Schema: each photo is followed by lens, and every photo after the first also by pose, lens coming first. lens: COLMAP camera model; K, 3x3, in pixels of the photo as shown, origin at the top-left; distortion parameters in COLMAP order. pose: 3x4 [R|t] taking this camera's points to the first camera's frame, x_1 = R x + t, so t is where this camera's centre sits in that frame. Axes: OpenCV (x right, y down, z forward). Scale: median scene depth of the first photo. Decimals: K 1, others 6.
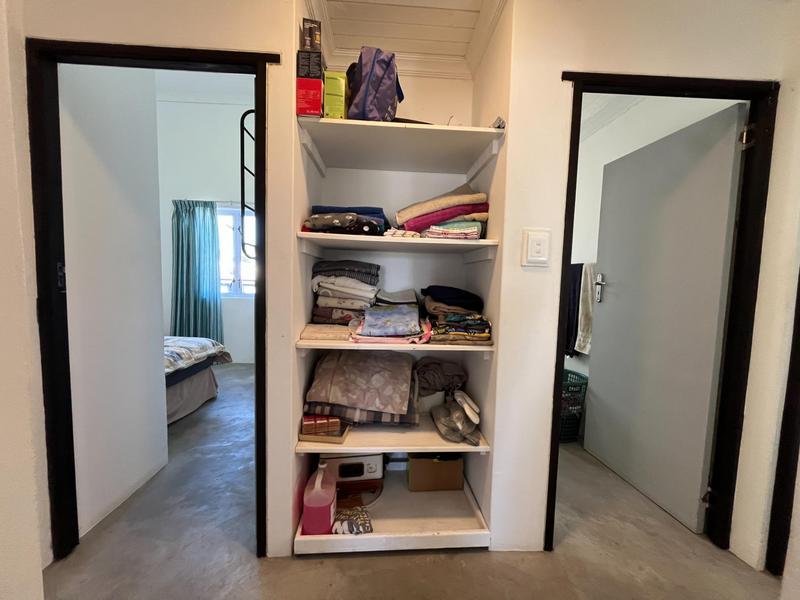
lens RADIAL K [[316.0, 0, 400.1], [0, 316.0, 303.2], [0, 0, 1]] dist [-0.001771, -0.000173]
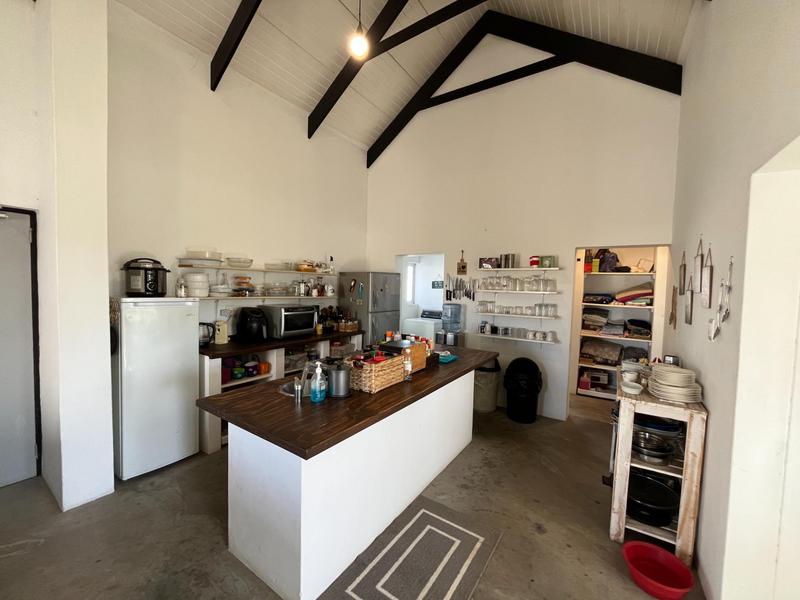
lens RADIAL K [[316.0, 0, 400.1], [0, 316.0, 303.2], [0, 0, 1]] dist [-0.001771, -0.000173]
pose [[0.794989, 0.025530, -0.606087, 0.186968], [-0.050959, 0.998393, -0.024786, -0.025754], [0.604480, 0.050590, 0.795012, -2.778609]]
